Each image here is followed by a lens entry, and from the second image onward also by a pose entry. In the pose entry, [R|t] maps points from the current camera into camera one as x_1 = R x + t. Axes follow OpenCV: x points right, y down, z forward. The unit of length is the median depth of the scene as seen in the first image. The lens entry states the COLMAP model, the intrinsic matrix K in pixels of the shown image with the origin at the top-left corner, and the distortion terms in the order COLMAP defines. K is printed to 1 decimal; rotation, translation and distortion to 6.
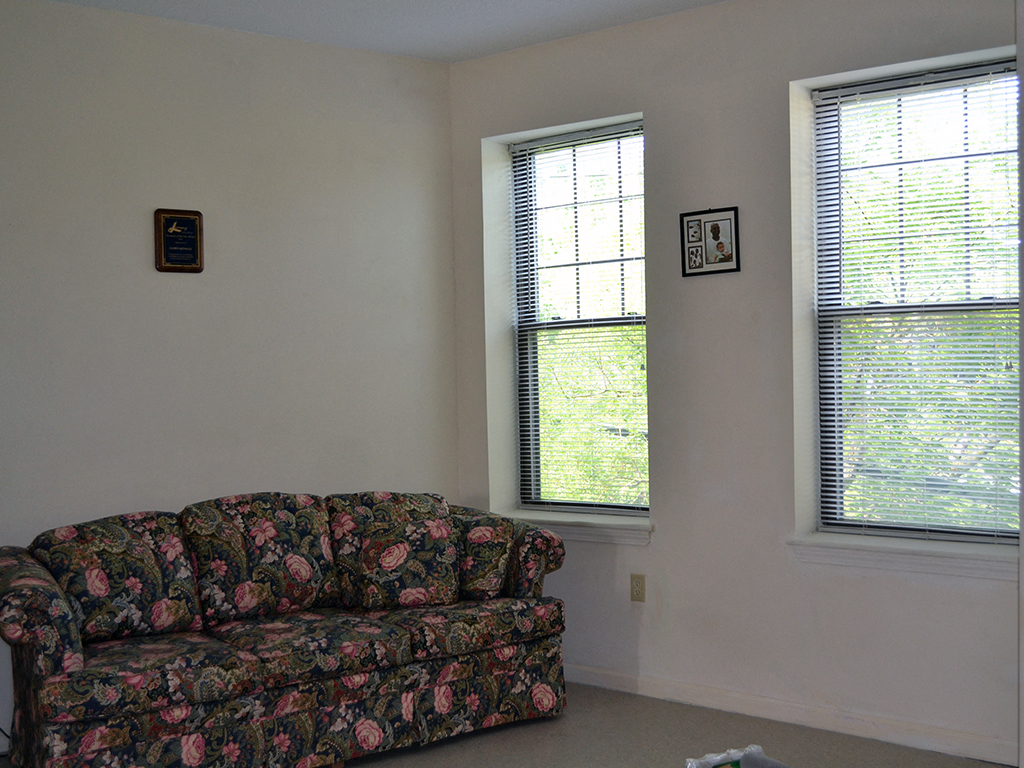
lens RADIAL K [[1074.7, 0, 512.0], [0, 1074.7, 384.0], [0, 0, 1]] dist [-0.008835, -0.000885]
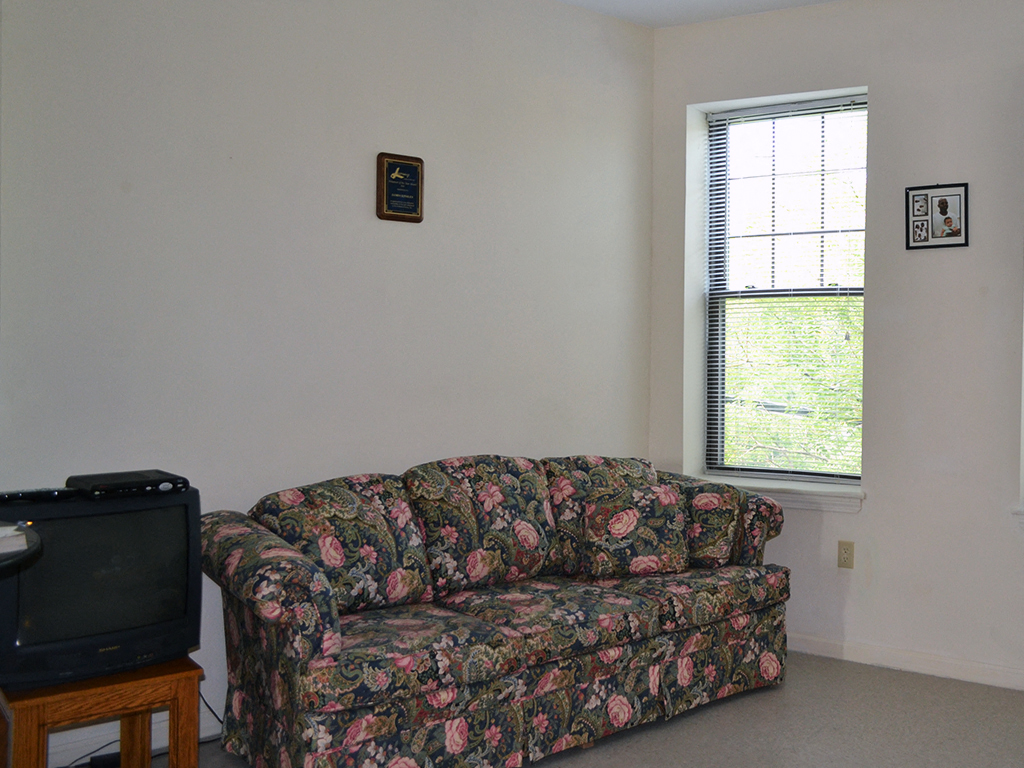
lens RADIAL K [[906.8, 0, 512.0], [0, 906.8, 356.5], [0, 0, 1]] dist [-0.004199, -0.001125]
pose [[0.990419, 0.029979, 0.134800, -0.329026], [-0.029742, 0.999550, -0.003769, 0.016040], [-0.134853, -0.000276, 0.990866, 0.202498]]
